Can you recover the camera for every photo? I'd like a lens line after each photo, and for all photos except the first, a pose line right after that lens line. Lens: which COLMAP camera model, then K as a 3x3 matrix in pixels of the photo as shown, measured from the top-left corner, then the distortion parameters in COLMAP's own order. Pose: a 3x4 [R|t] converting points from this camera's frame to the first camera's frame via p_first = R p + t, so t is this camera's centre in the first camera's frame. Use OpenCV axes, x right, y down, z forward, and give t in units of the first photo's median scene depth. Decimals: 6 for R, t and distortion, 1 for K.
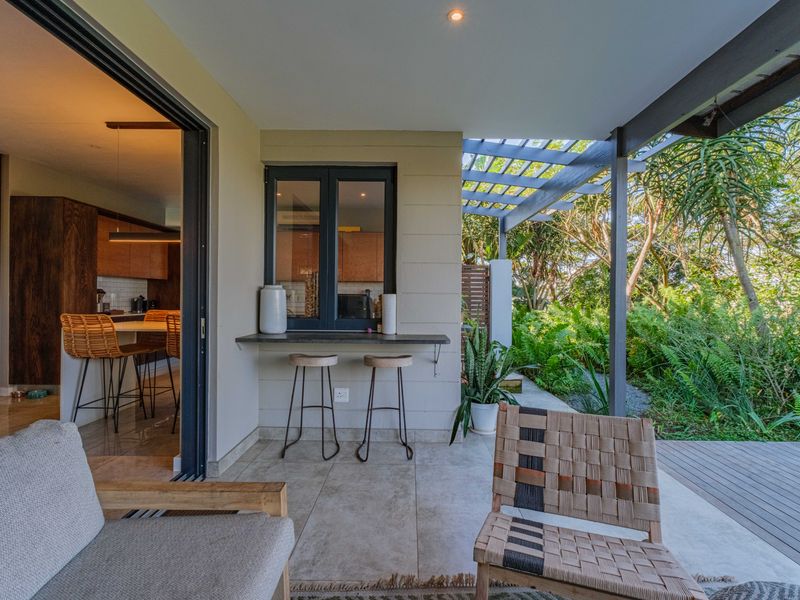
lens RADIAL K [[384.0, 0, 406.1], [0, 384.0, 301.2], [0, 0, 1]] dist [-0.002118, -0.000652]
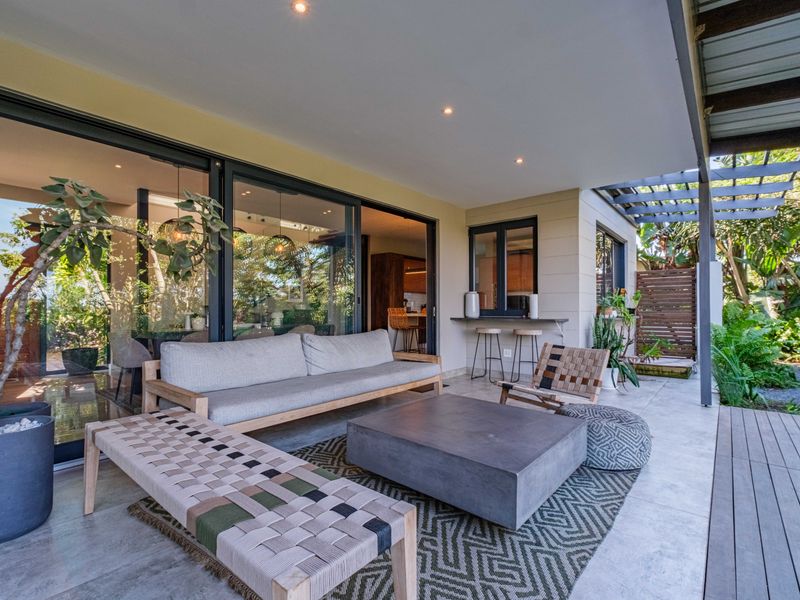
lens RADIAL K [[384.0, 0, 406.1], [0, 384.0, 301.2], [0, 0, 1]] dist [-0.002118, -0.000652]
pose [[0.763226, -0.025565, -0.645626, 0.598254], [0.002446, 0.999324, -0.036679, 0.071633], [0.646128, 0.026415, 0.762772, -0.611058]]
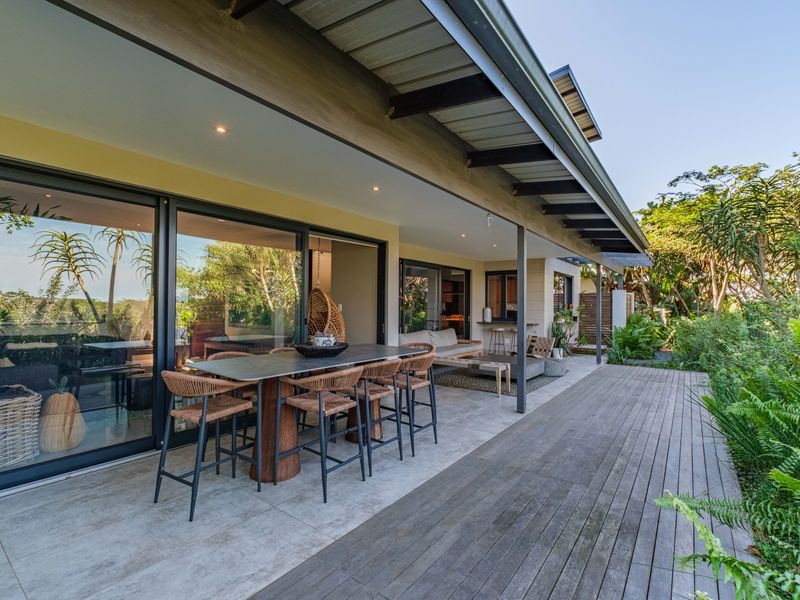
lens RADIAL K [[384.0, 0, 406.1], [0, 384.0, 301.2], [0, 0, 1]] dist [-0.002118, -0.000652]
pose [[0.804872, -0.011813, -0.593331, 1.061709], [-0.007063, 0.999540, -0.029482, 0.007364], [0.593406, 0.027920, 0.804419, -2.101299]]
